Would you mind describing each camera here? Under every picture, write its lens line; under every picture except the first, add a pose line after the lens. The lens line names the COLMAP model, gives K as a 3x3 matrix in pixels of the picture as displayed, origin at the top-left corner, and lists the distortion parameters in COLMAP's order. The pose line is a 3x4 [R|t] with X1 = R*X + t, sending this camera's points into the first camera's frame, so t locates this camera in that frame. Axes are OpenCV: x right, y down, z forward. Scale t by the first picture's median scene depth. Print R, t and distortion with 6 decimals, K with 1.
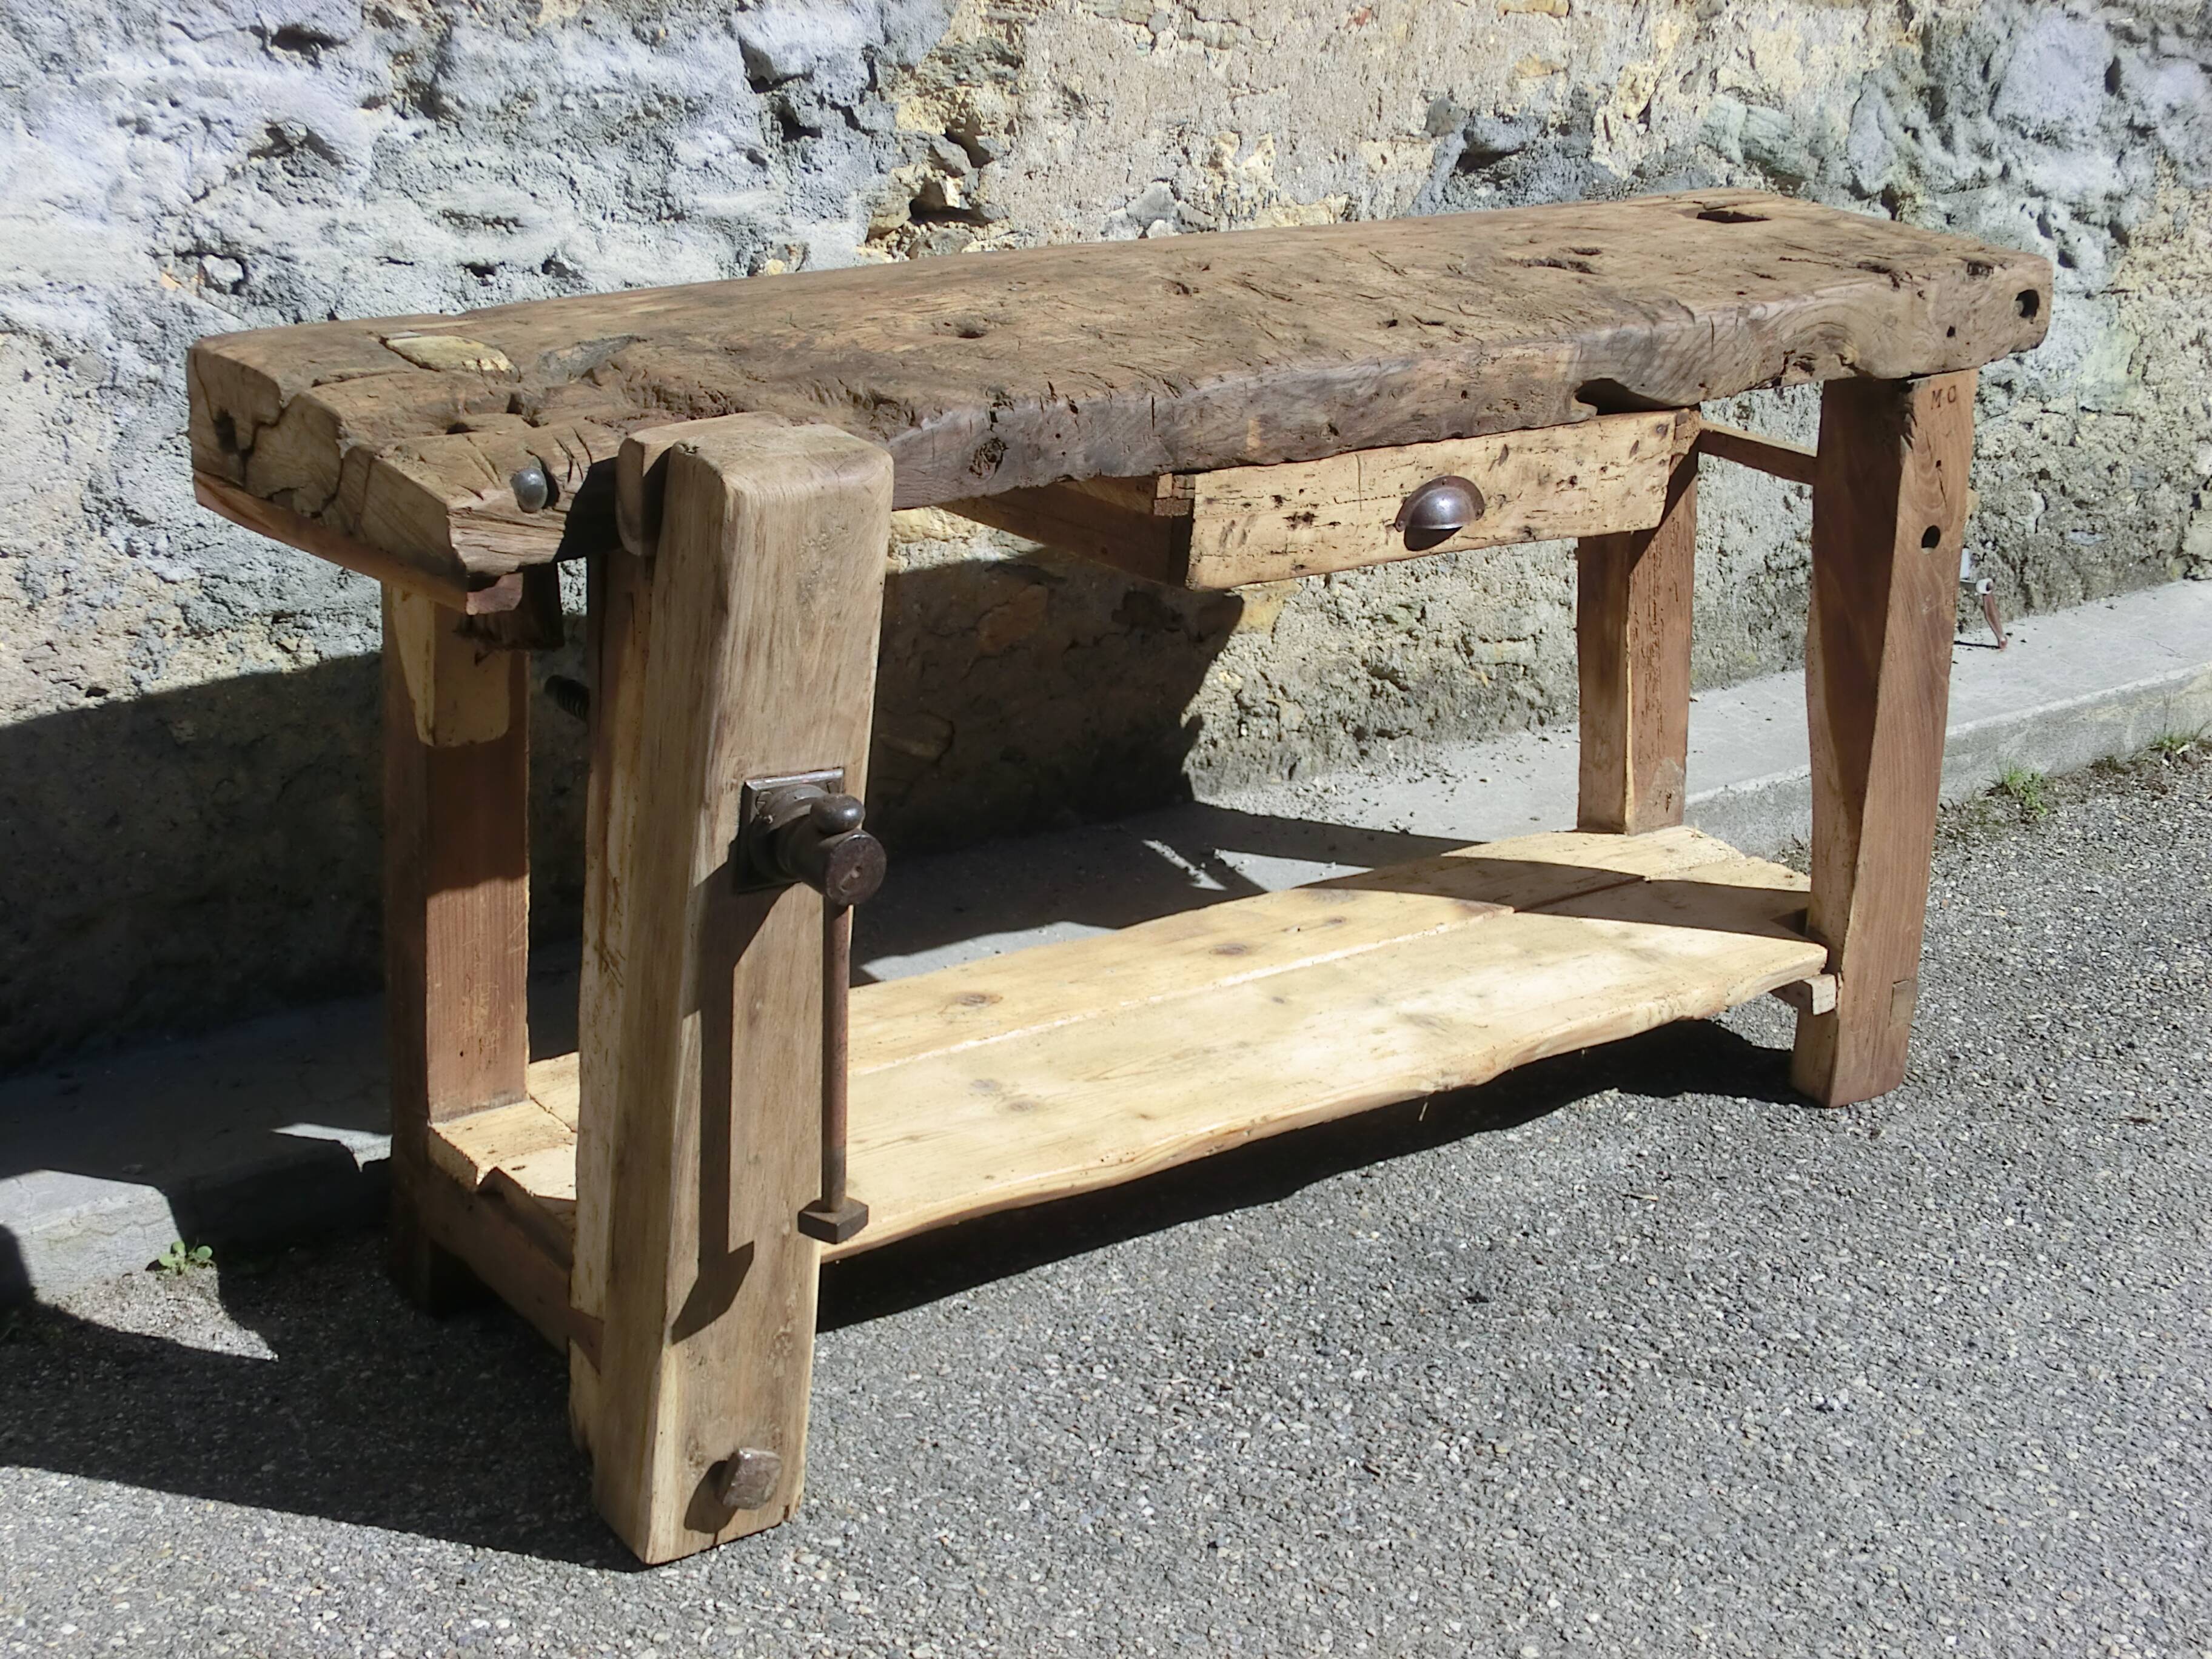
lens RADIAL K [[3225.9, 0, 1132.3], [0, 3225.9, 868.7], [0, 0, 1]] dist [-0.013730, 0.000000]
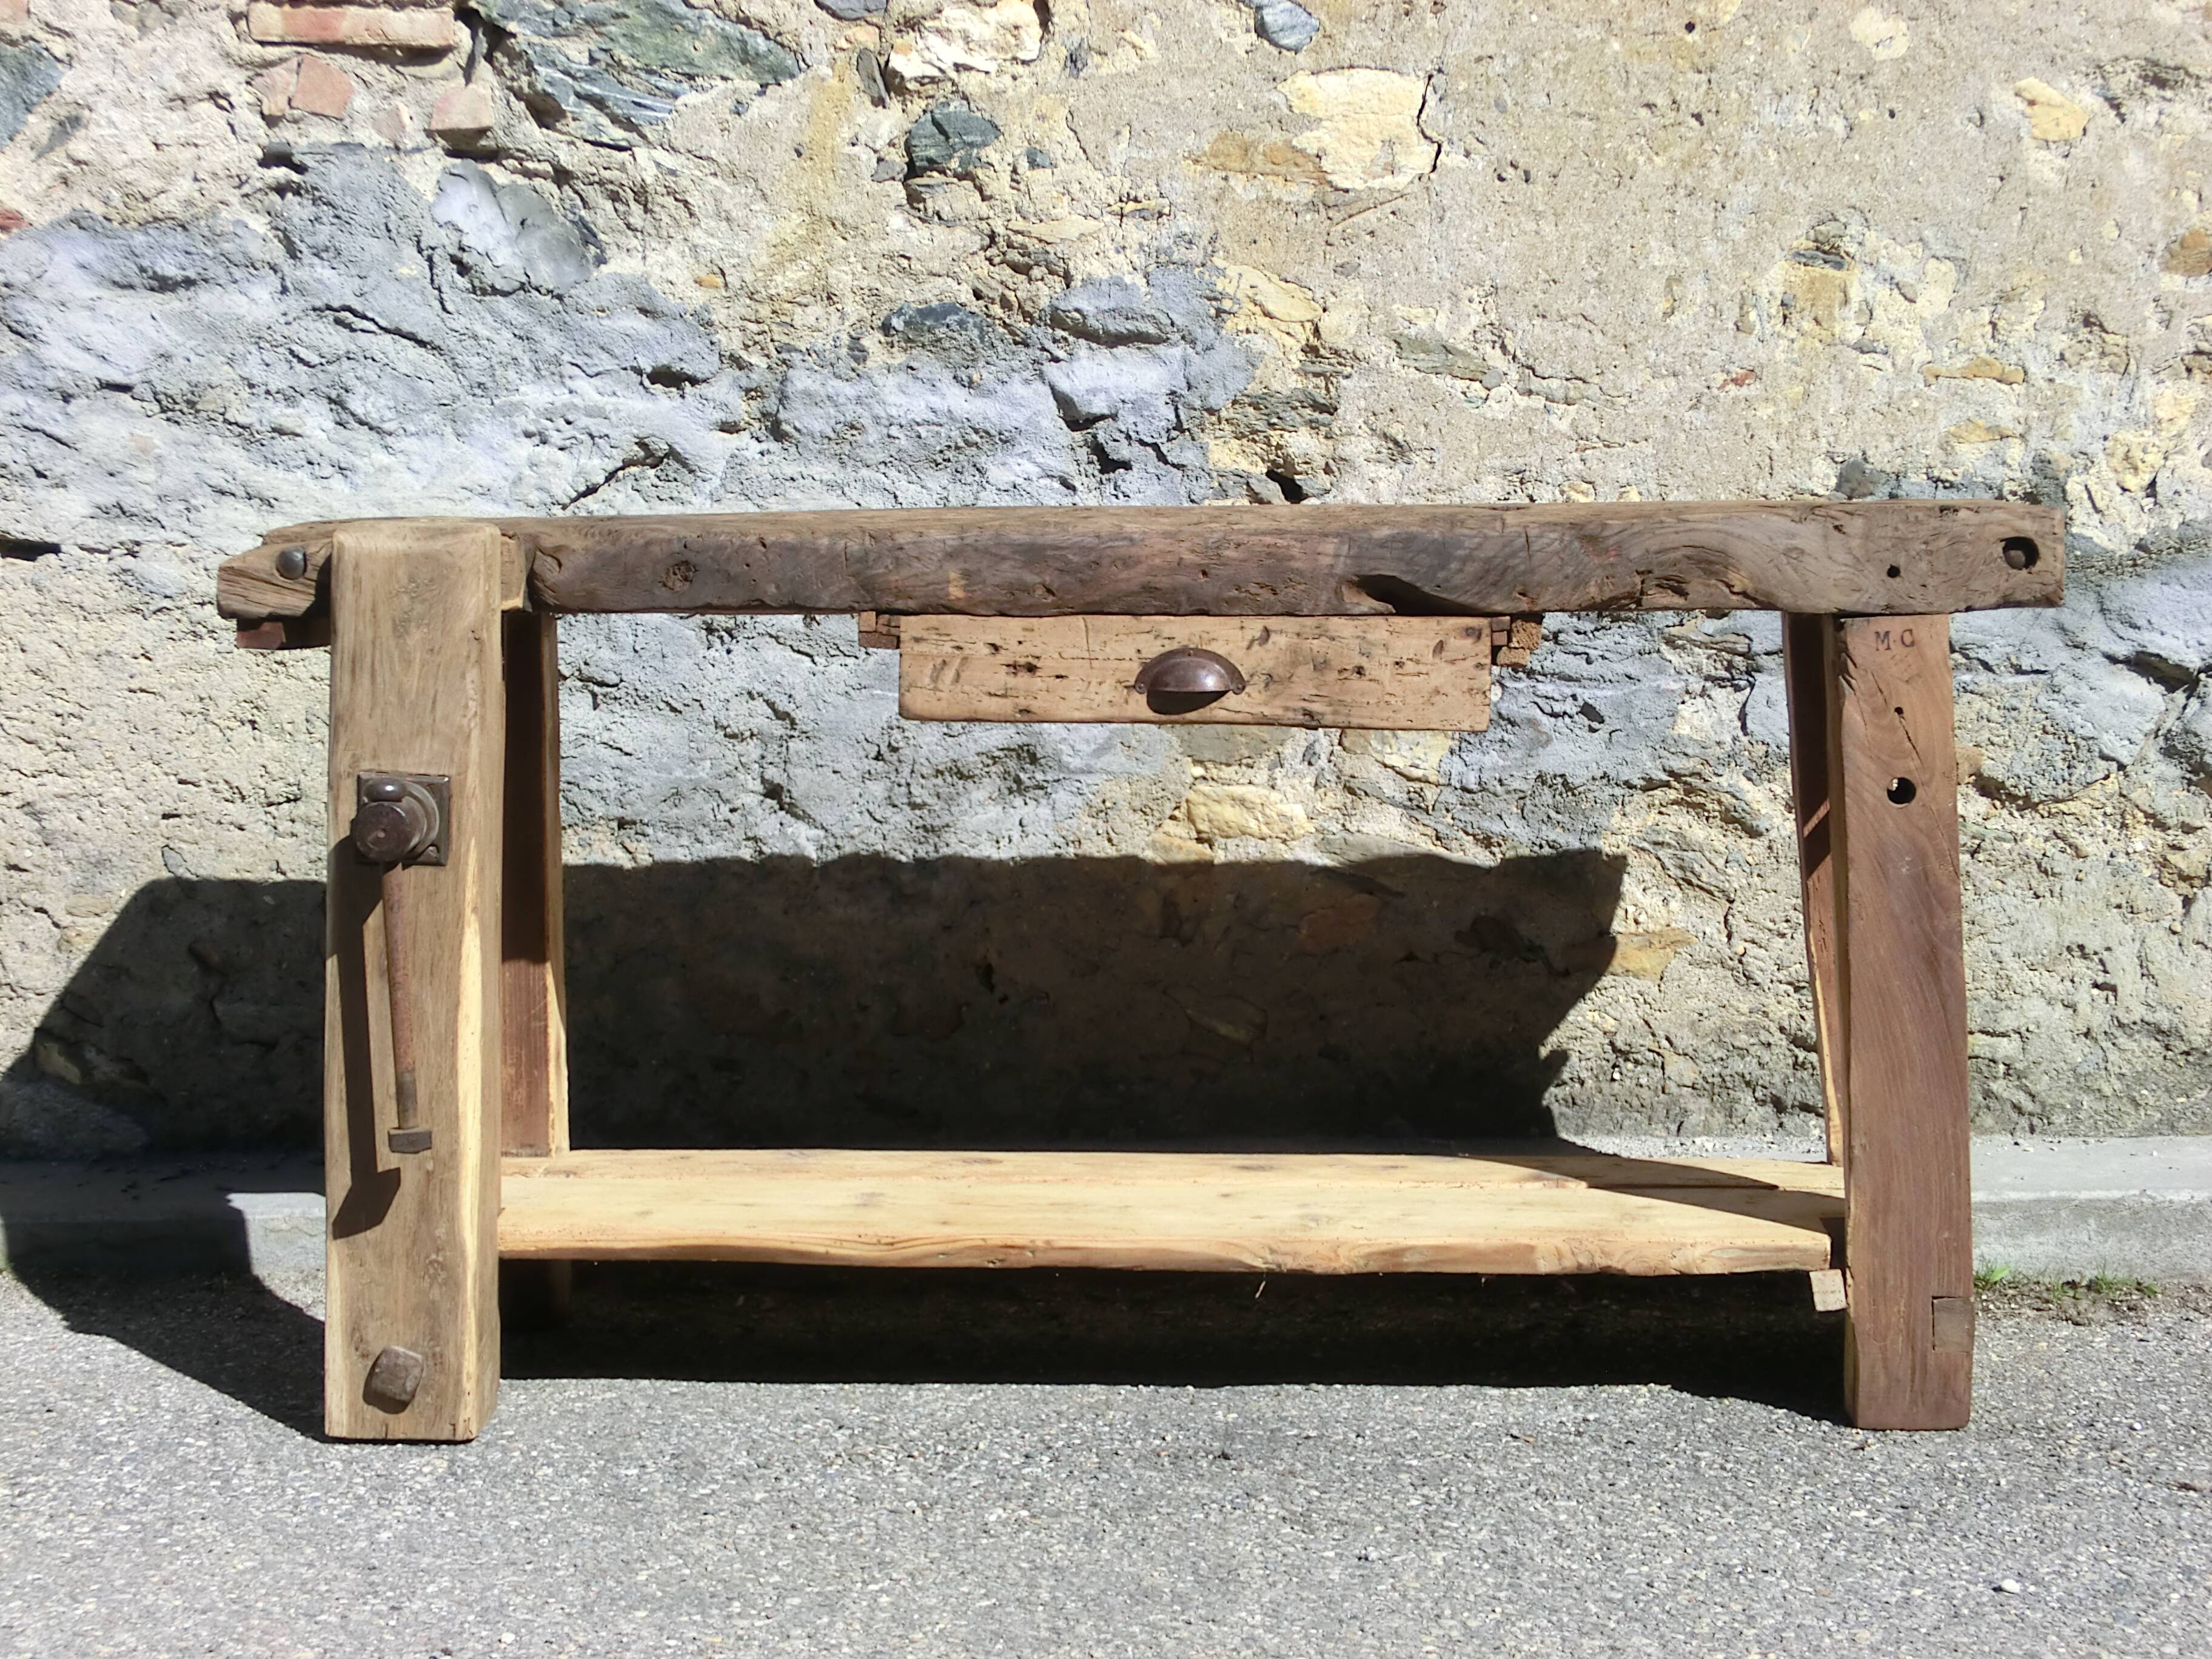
lens RADIAL K [[3572.1, 0, 1134.6], [0, 3572.1, 881.1], [0, 0, 1]] dist [-0.023186, 0.000000]
pose [[0.769814, 0.020150, -0.637950, 0.764952], [-0.185944, 0.963227, -0.193954, 0.173772], [0.610583, 0.267931, 0.745252, 0.085328]]
